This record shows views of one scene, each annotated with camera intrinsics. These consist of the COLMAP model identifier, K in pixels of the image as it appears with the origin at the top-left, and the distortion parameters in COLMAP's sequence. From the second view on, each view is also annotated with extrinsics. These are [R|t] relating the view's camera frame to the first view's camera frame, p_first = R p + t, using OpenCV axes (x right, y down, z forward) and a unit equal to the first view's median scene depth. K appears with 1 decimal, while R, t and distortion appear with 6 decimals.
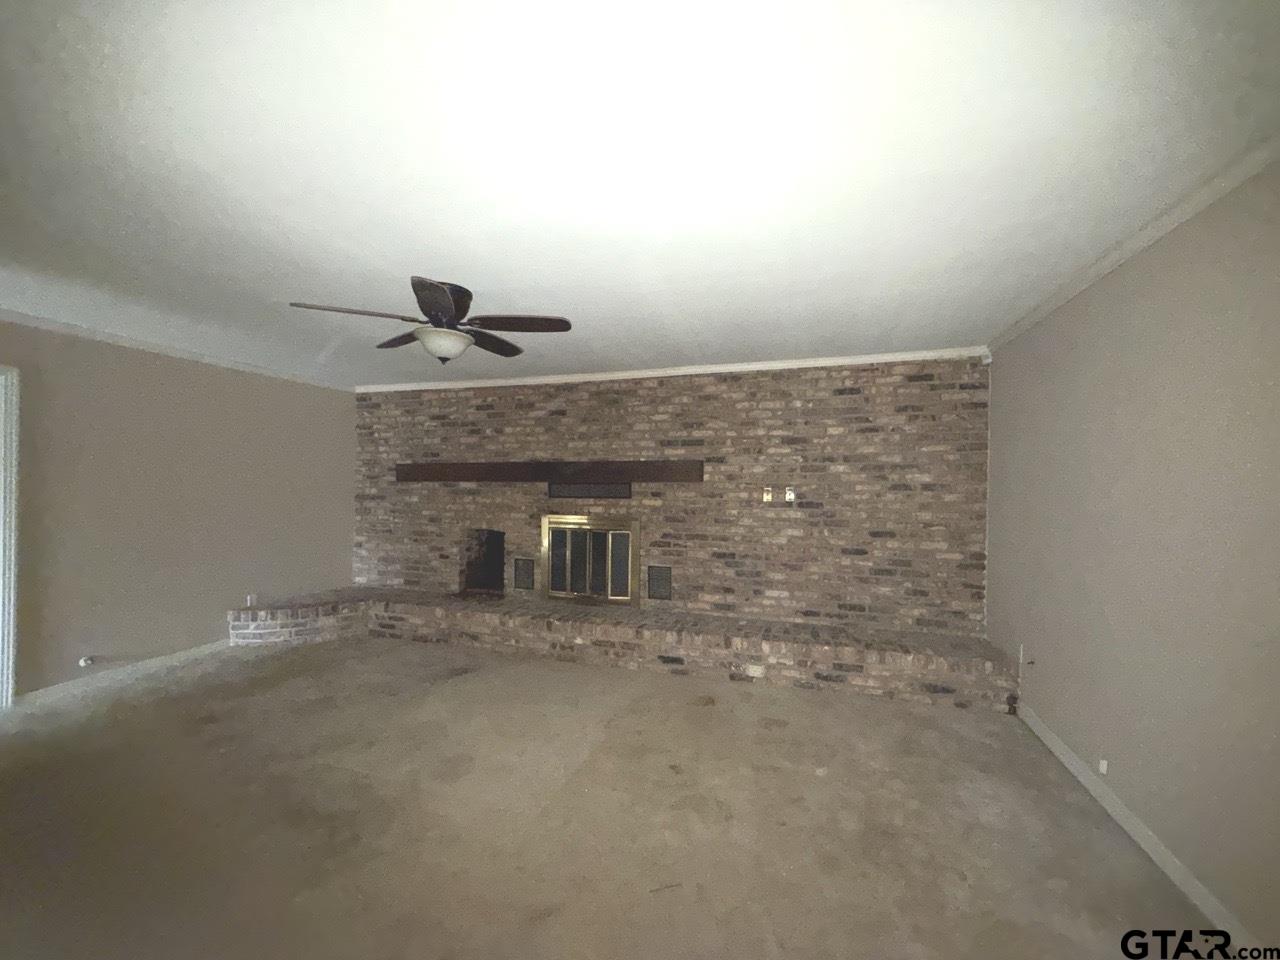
lens RADIAL K [[504.8, 0, 640.0], [0, 504.8, 480.0], [0, 0, 1]] dist [-0.003179, 0.000028]
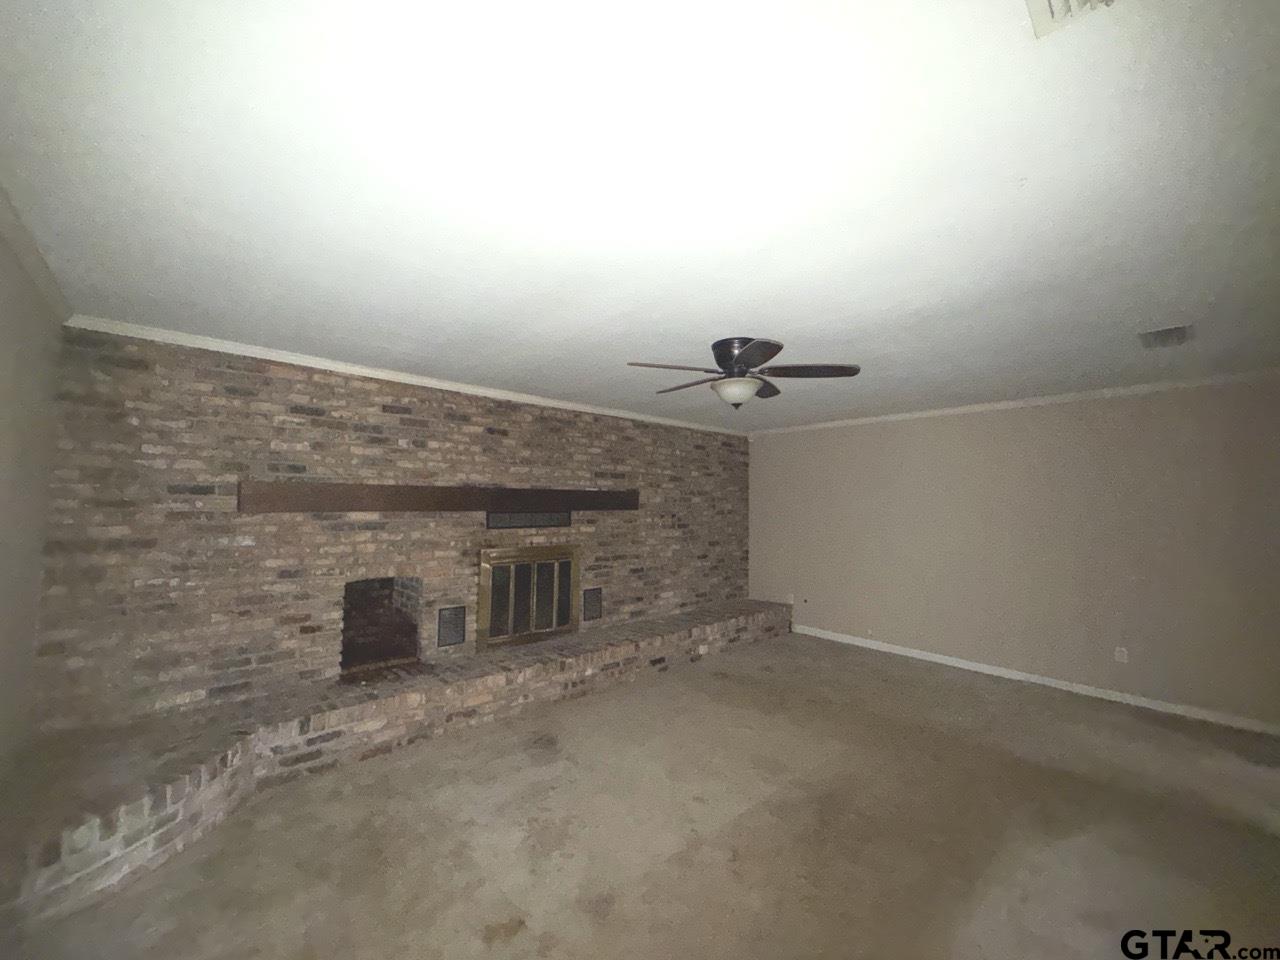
lens RADIAL K [[504.8, 0, 640.0], [0, 504.8, 480.0], [0, 0, 1]] dist [-0.003179, 0.000028]
pose [[0.507171, 0.041681, 0.860837, -0.839319], [-0.007397, 0.999004, -0.044014, -0.013340], [-0.861814, 0.015955, 0.506974, 0.361491]]
